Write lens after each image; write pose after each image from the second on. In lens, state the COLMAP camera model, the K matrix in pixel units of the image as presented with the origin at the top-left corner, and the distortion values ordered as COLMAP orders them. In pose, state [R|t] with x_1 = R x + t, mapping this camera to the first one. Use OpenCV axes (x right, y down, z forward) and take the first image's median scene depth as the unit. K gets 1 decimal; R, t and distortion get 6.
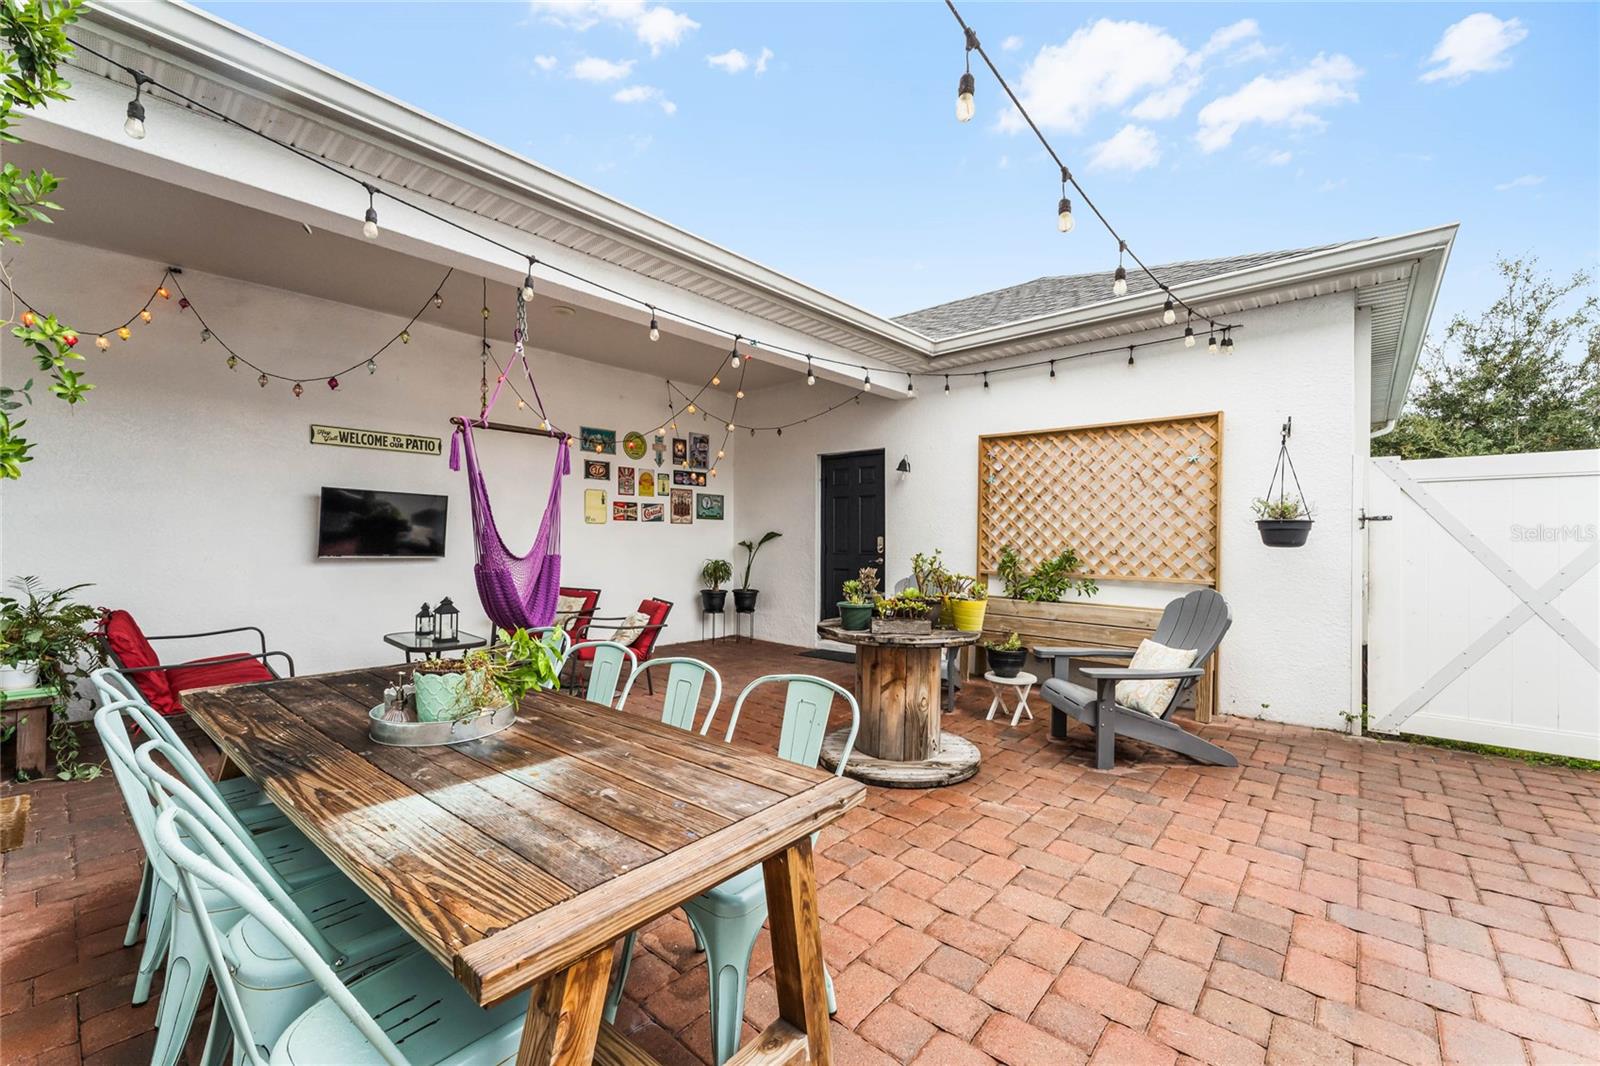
lens RADIAL K [[649.8, 0, 793.8], [0, 649.8, 541.3], [0, 0, 1]] dist [-0.001530, 0.001722]
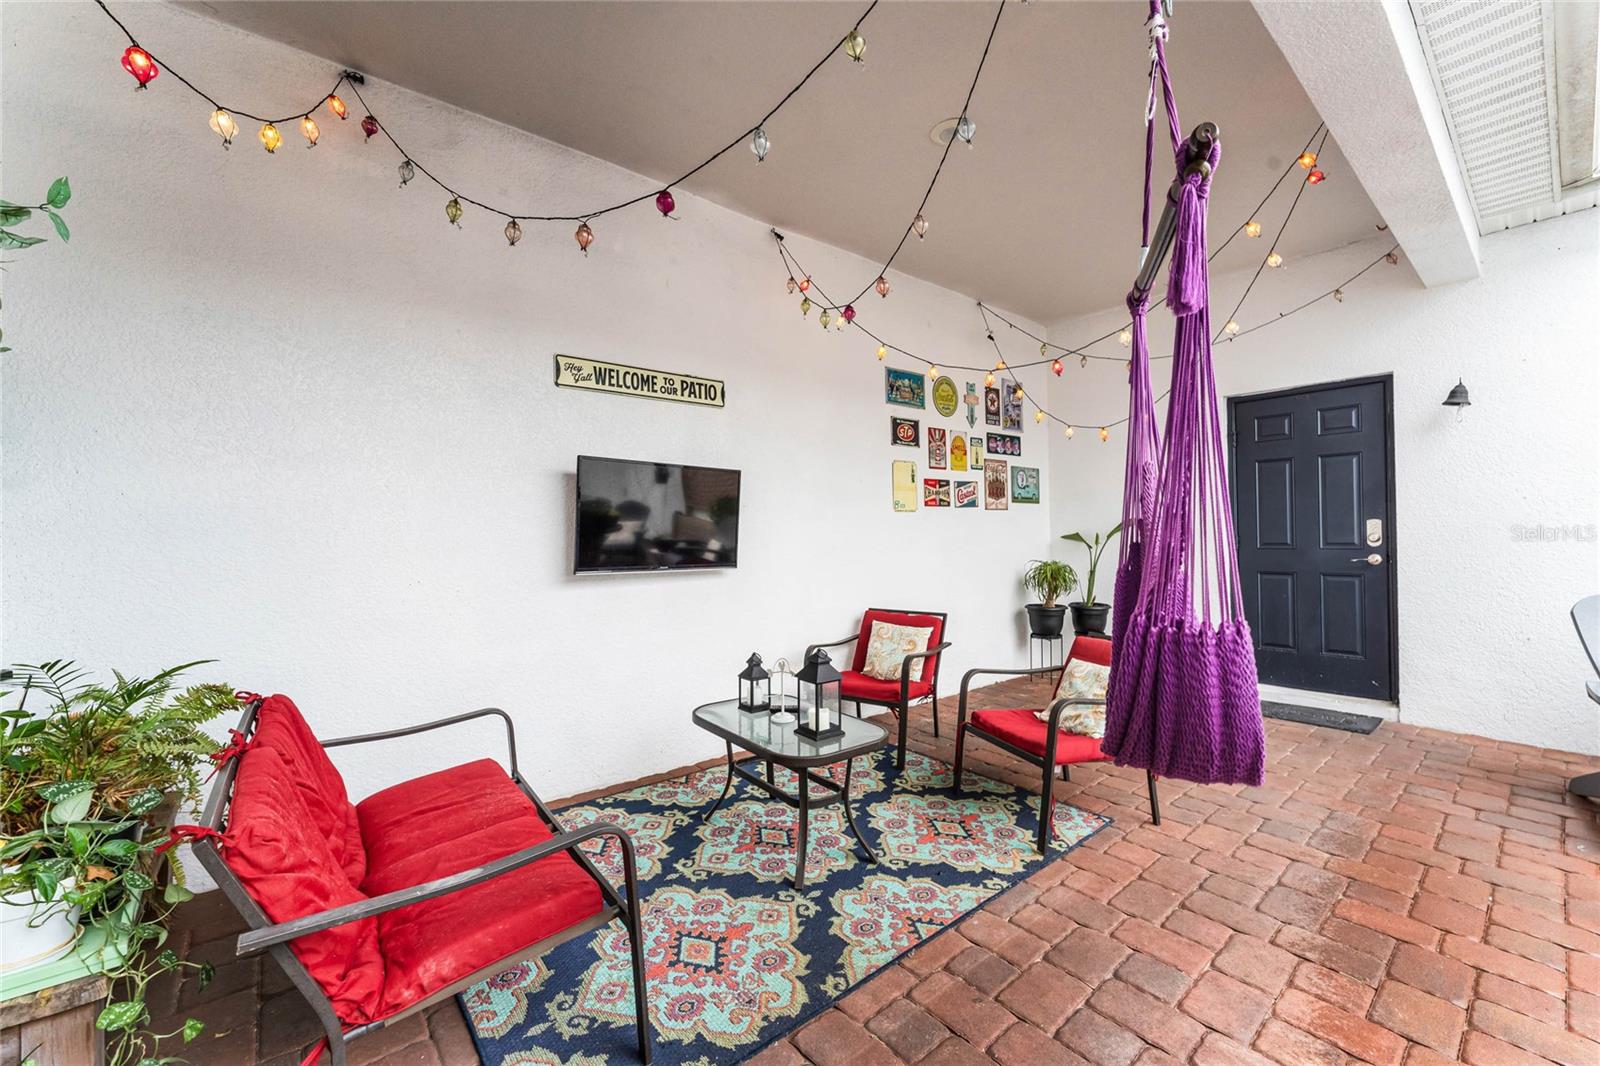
lens RADIAL K [[649.8, 0, 798.2], [0, 649.8, 535.2], [0, 0, 1]] dist [-0.001530, 0.001722]
pose [[0.987466, -0.022685, -0.156194, -0.303790], [0.022814, 0.999739, -0.000971, -0.004368], [0.156176, -0.002605, 0.987726, 0.309741]]
